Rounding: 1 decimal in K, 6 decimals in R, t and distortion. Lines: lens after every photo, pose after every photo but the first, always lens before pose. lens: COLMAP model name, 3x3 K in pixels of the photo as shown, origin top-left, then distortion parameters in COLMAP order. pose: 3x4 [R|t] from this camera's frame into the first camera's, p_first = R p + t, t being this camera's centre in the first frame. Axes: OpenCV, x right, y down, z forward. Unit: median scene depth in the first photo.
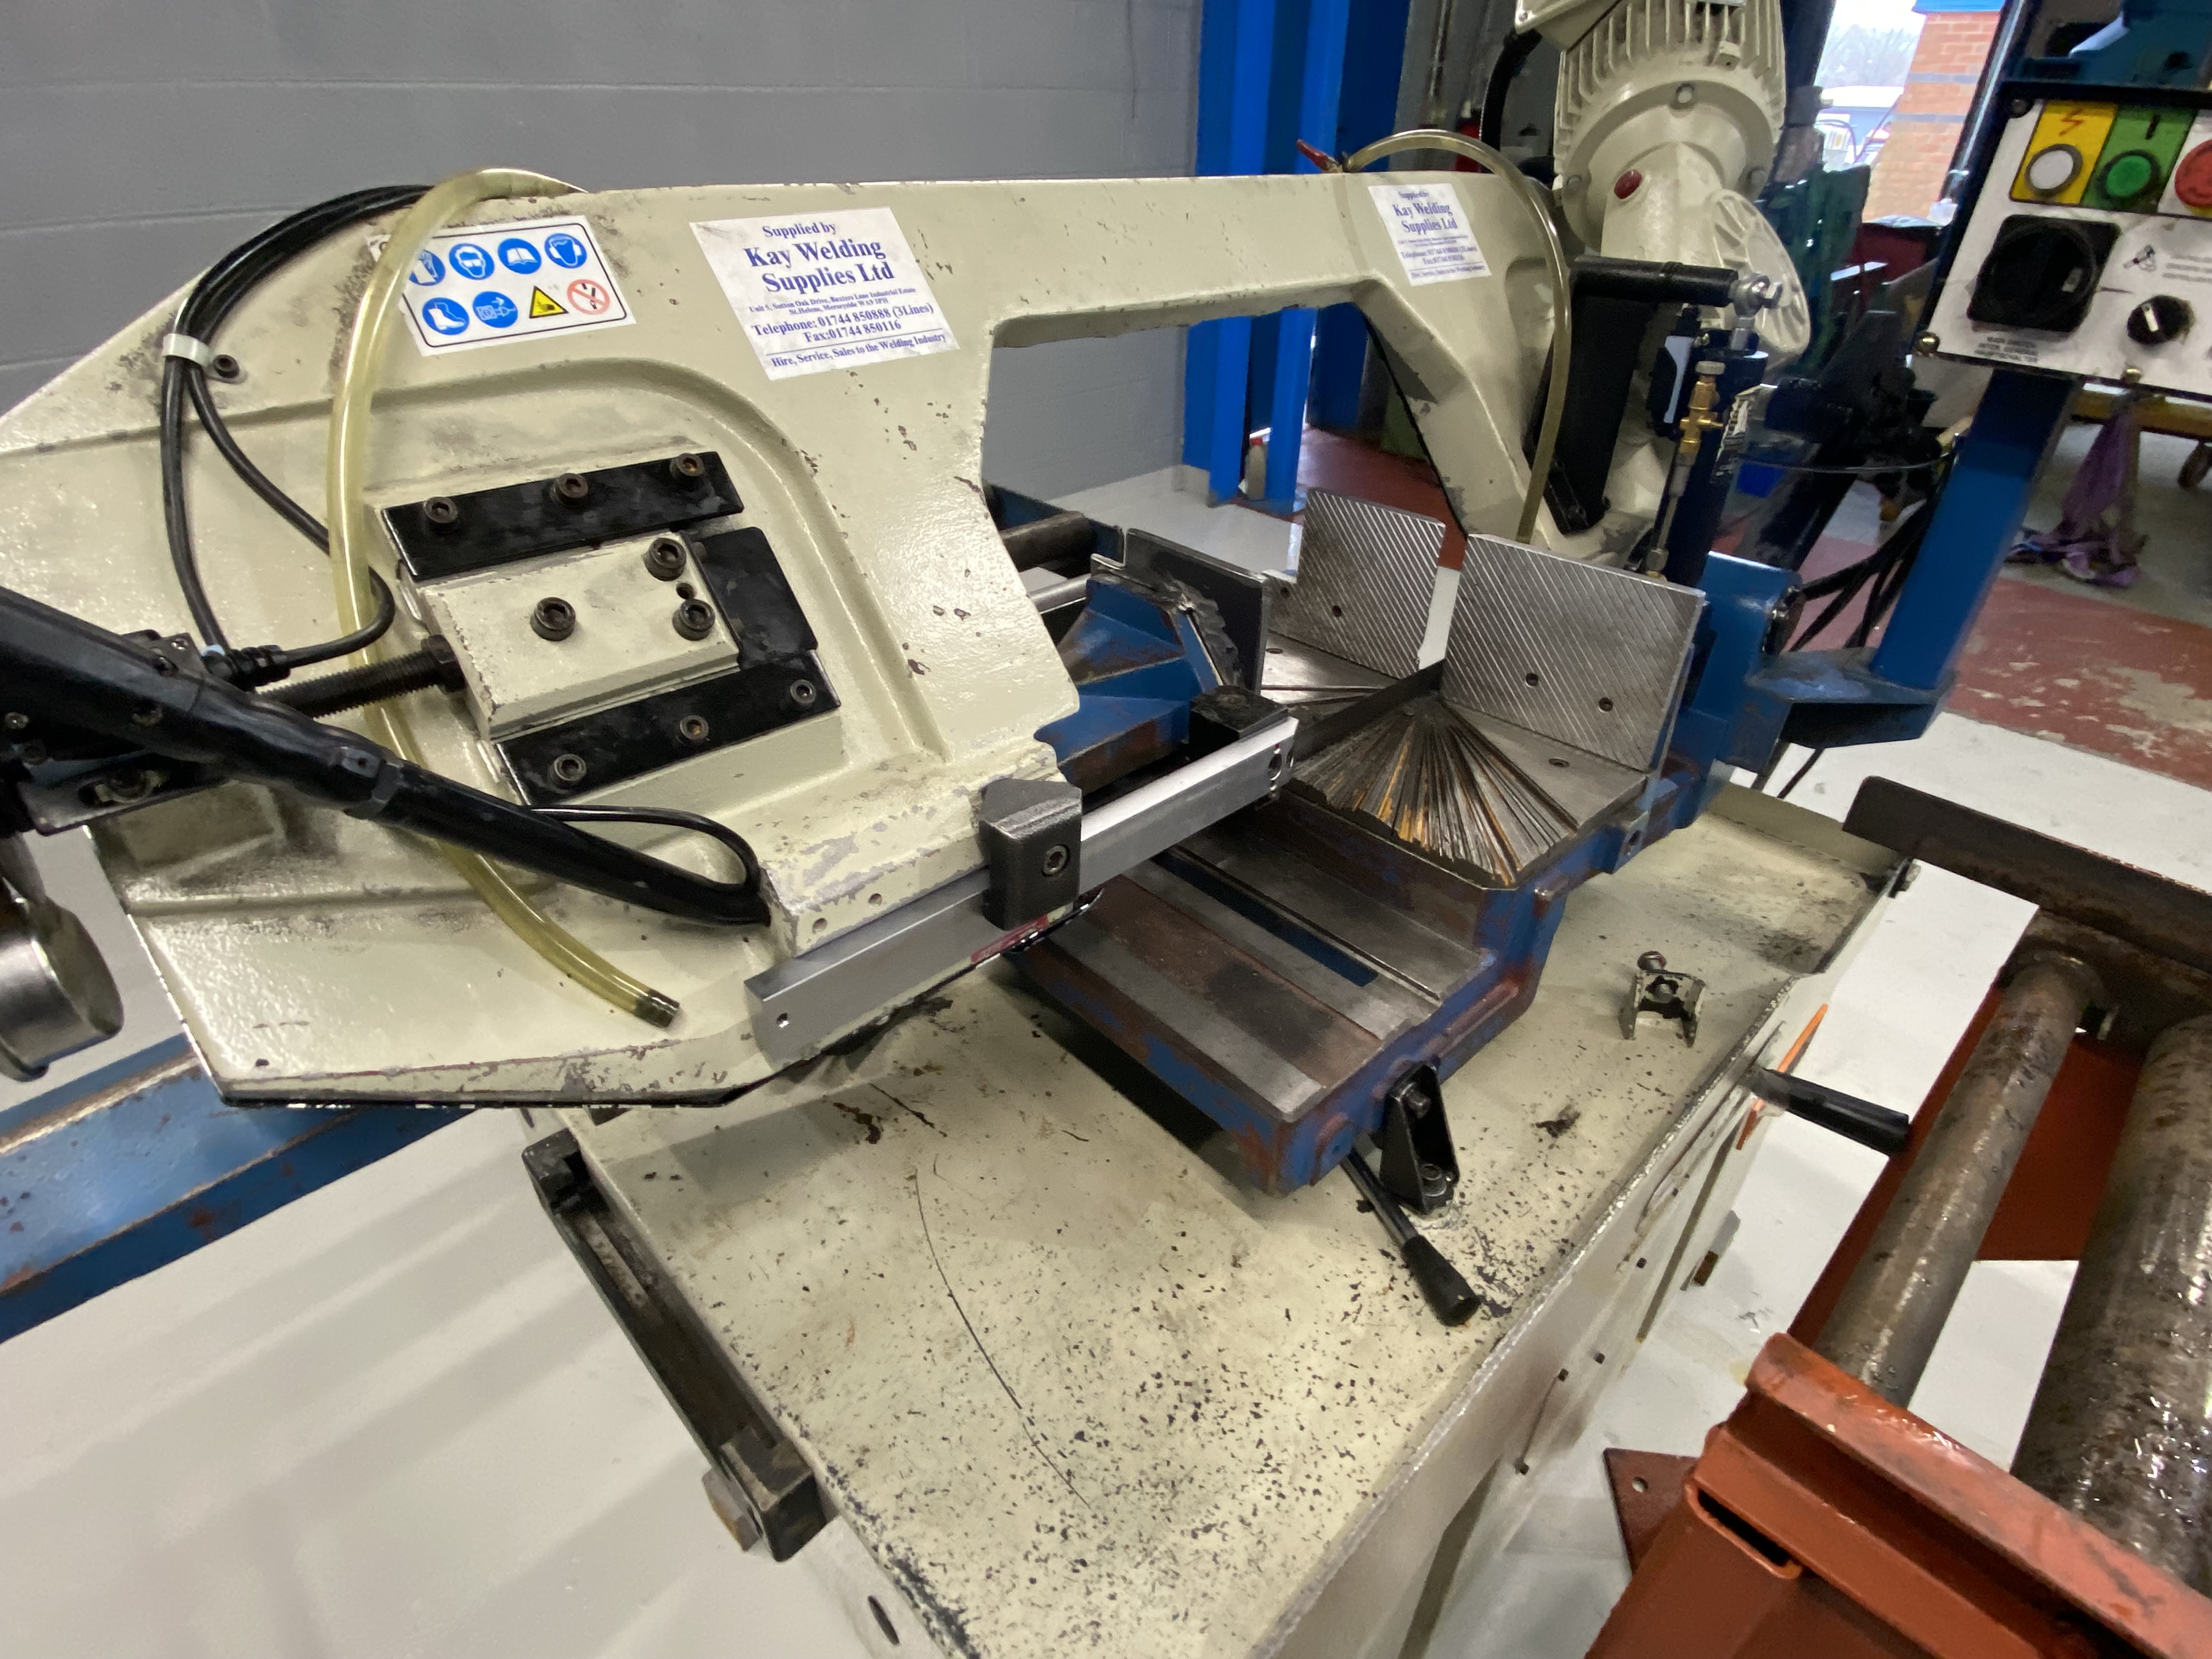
lens RADIAL K [[1100.0, 0, 1106.9], [0, 1100.0, 833.9], [0, 0, 1]] dist [0.024136, -0.026586]
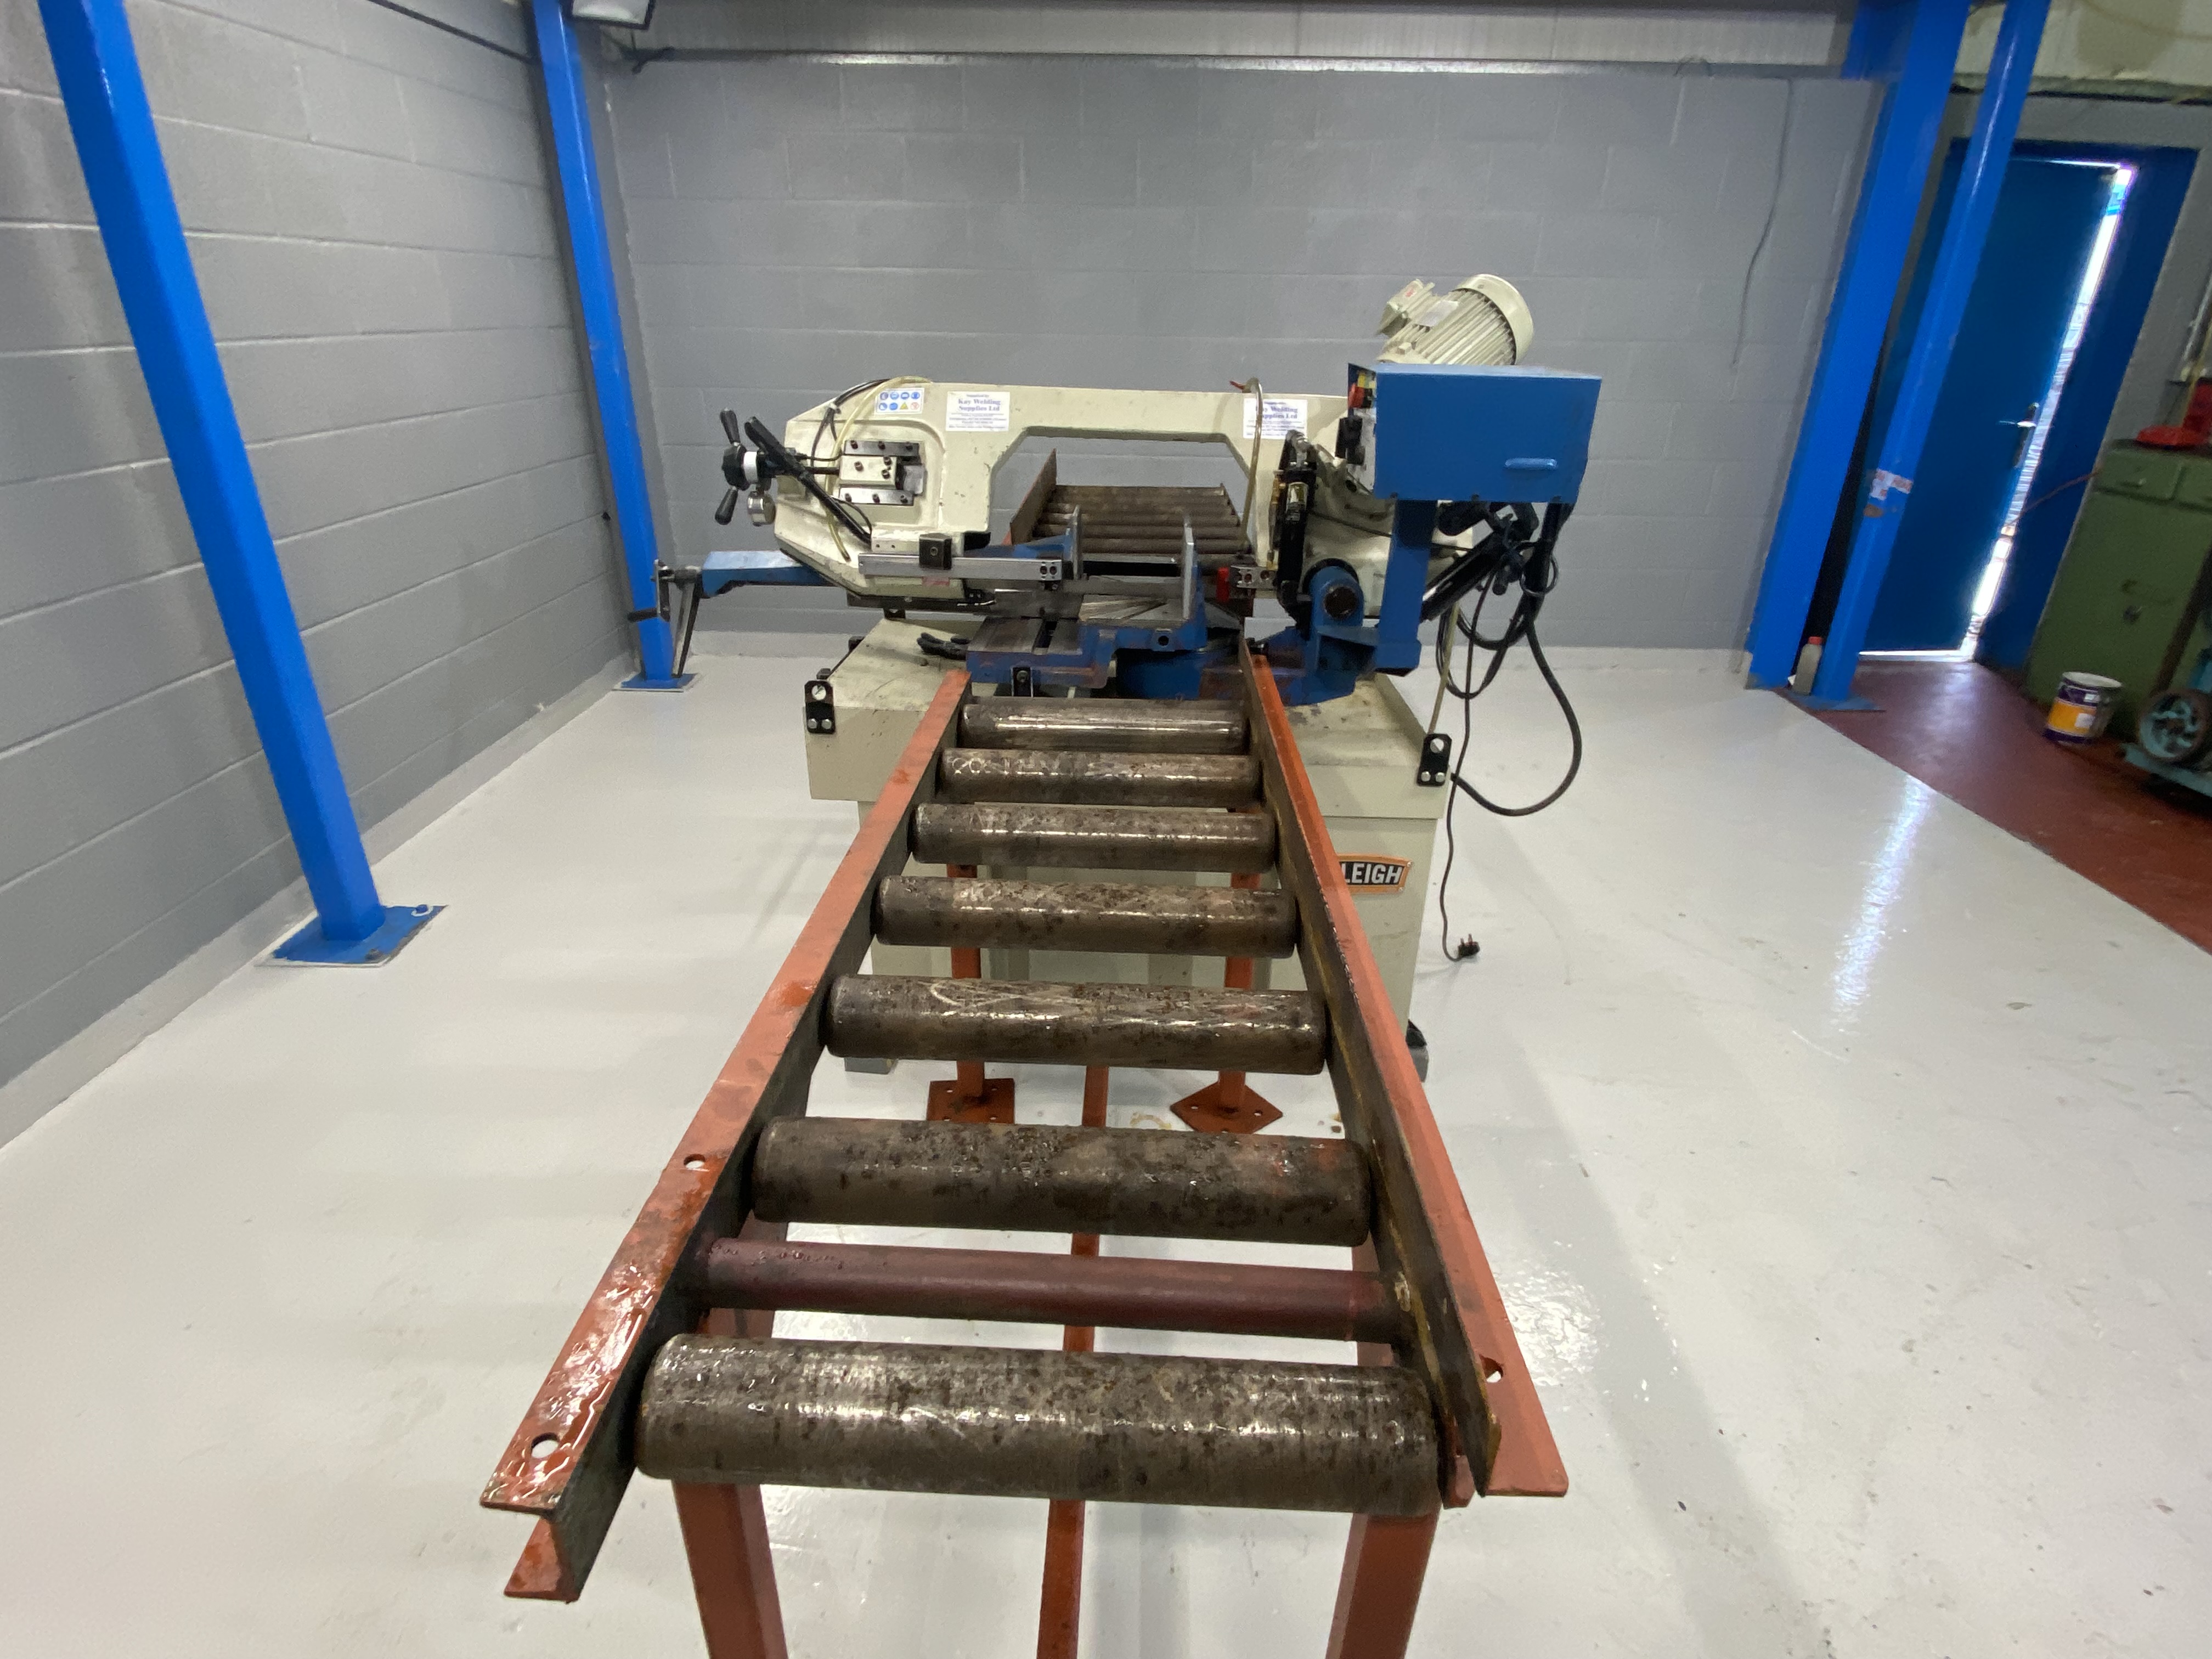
lens RADIAL K [[1096.1, 0, 1109.3], [0, 1096.1, 822.8], [0, 0, 1]] dist [0.027684, -0.024763]
pose [[0.699939, 0.297674, -0.649211, 2.658761], [-0.400768, 0.916101, -0.012035, 0.587285], [0.591160, 0.268607, 0.760513, -1.076201]]
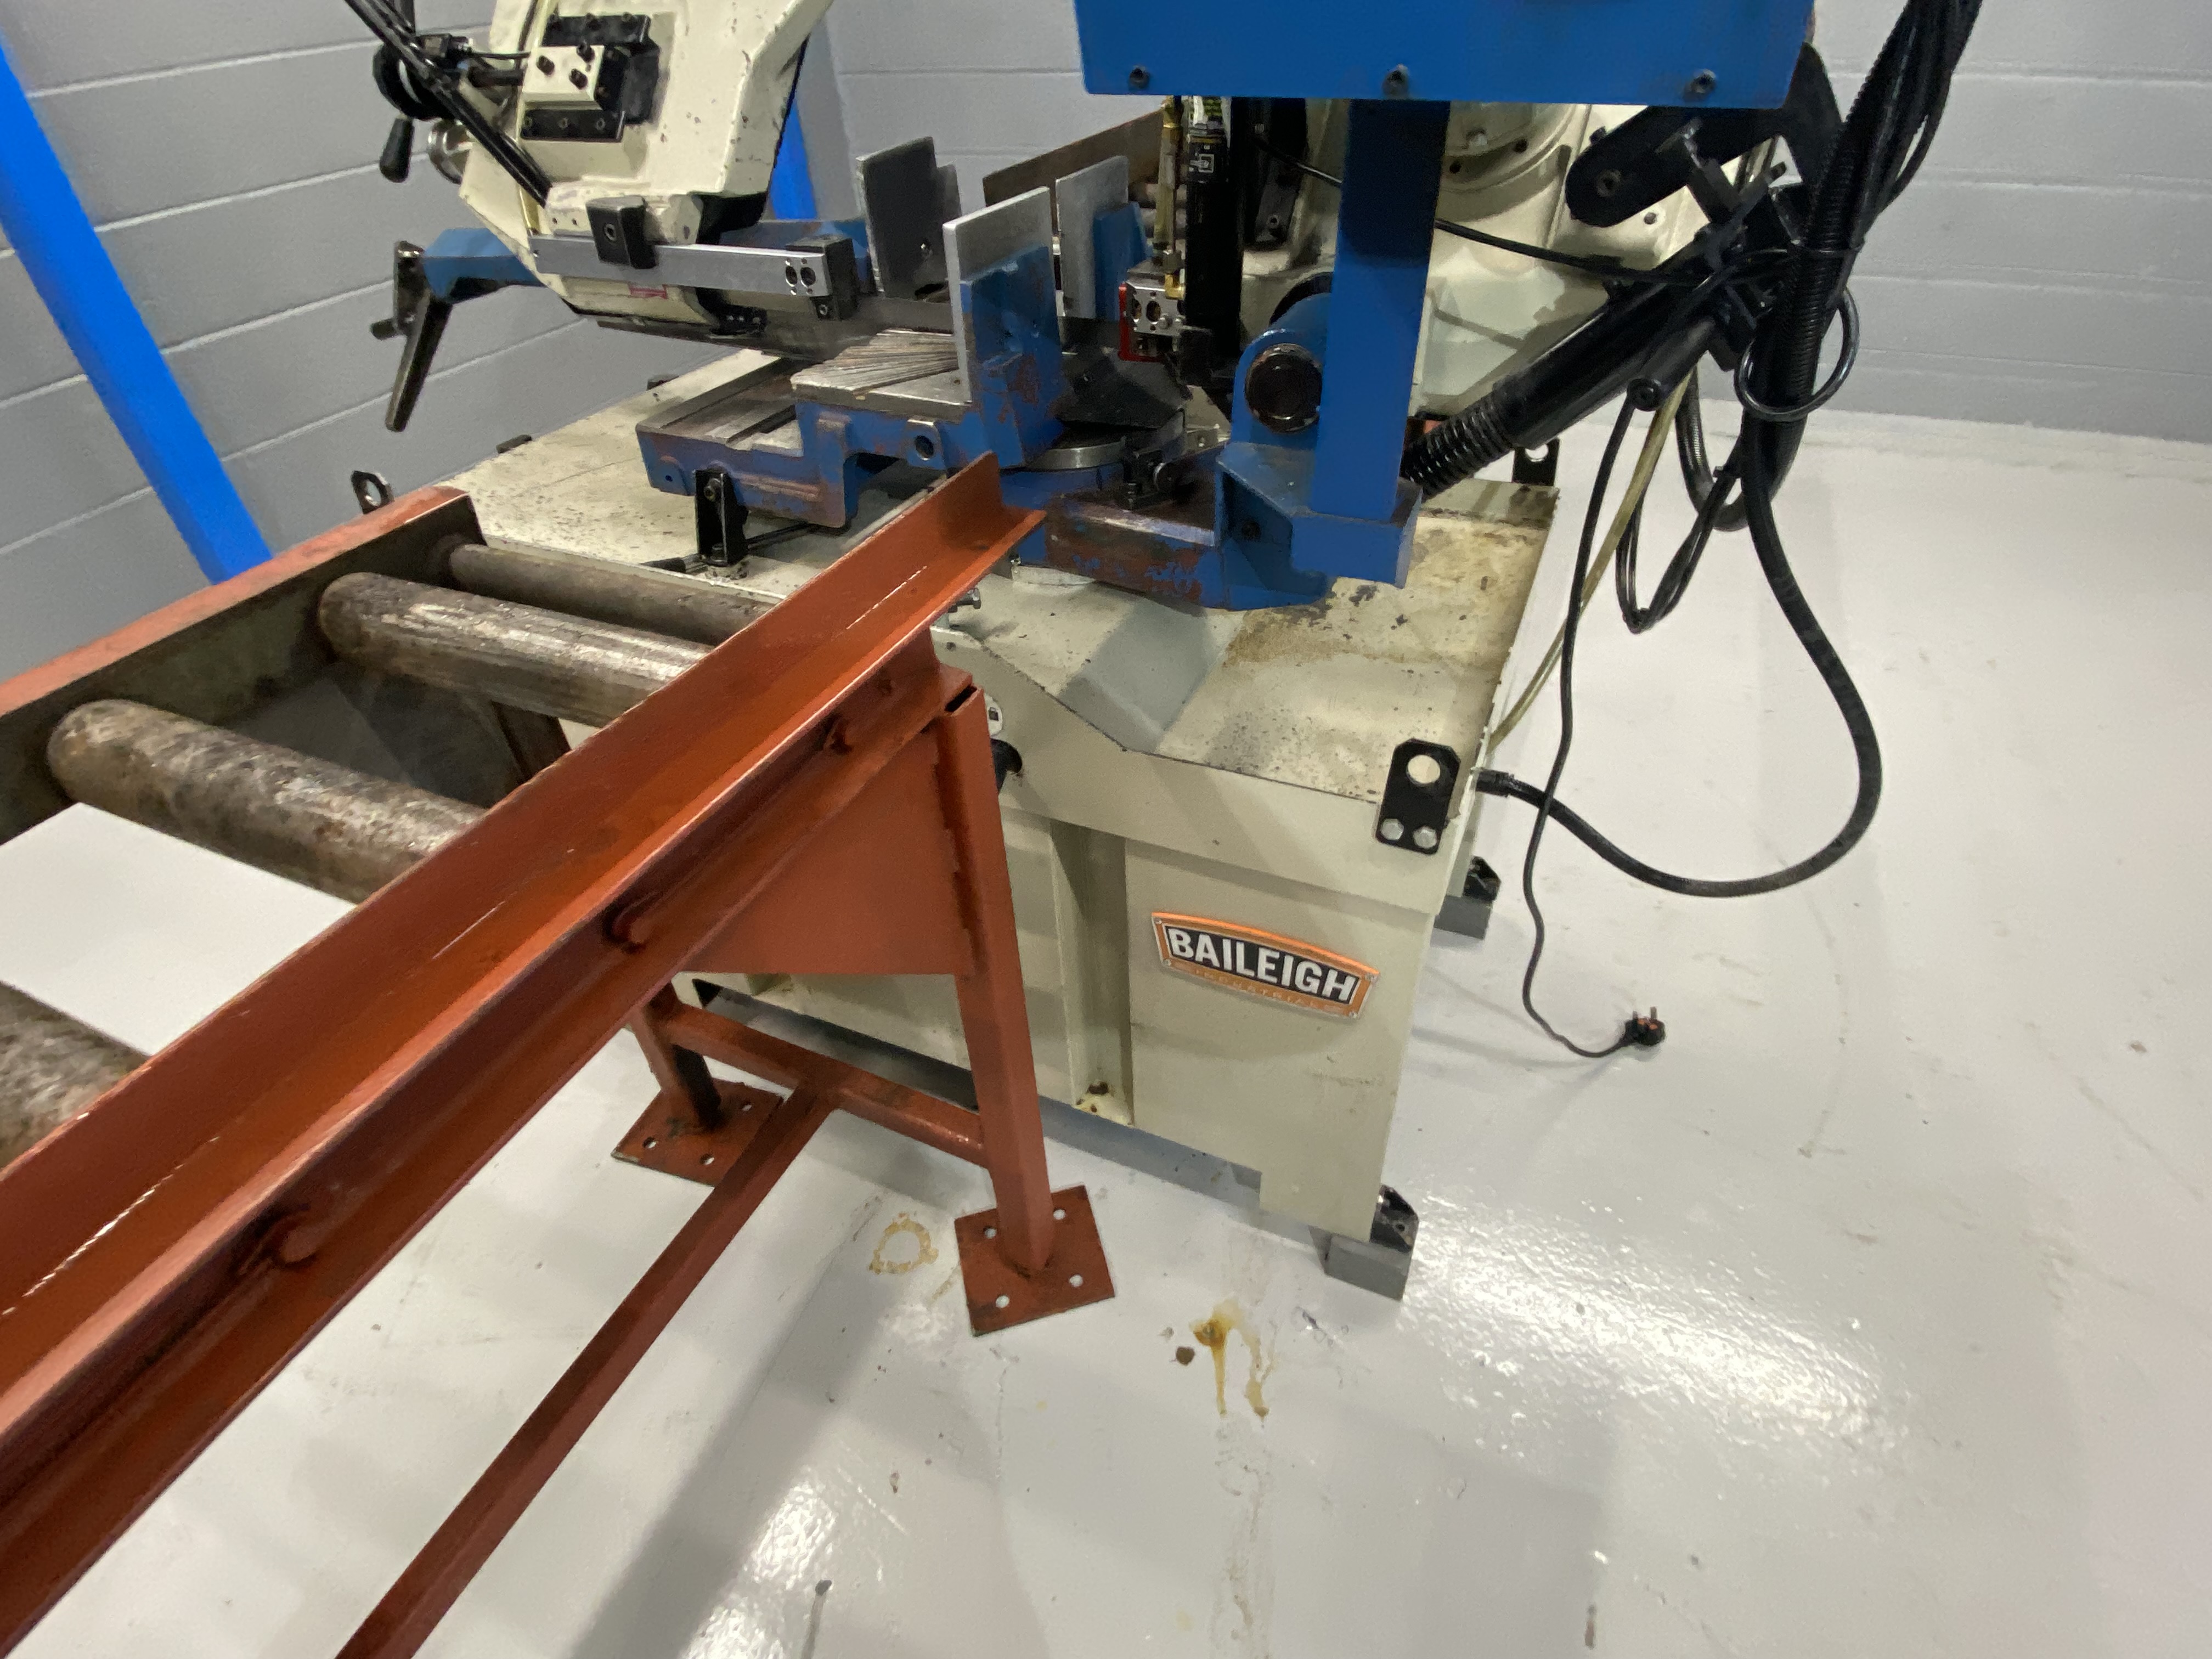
lens RADIAL K [[1092.7, 0, 1113.3], [0, 1092.7, 829.2], [0, 0, 1]] dist [0.029991, -0.027510]
pose [[0.374359, 0.566126, -0.734409, 2.112619], [-0.475002, 0.797275, 0.372459, -0.259508], [0.796385, 0.209412, 0.567378, 0.699690]]
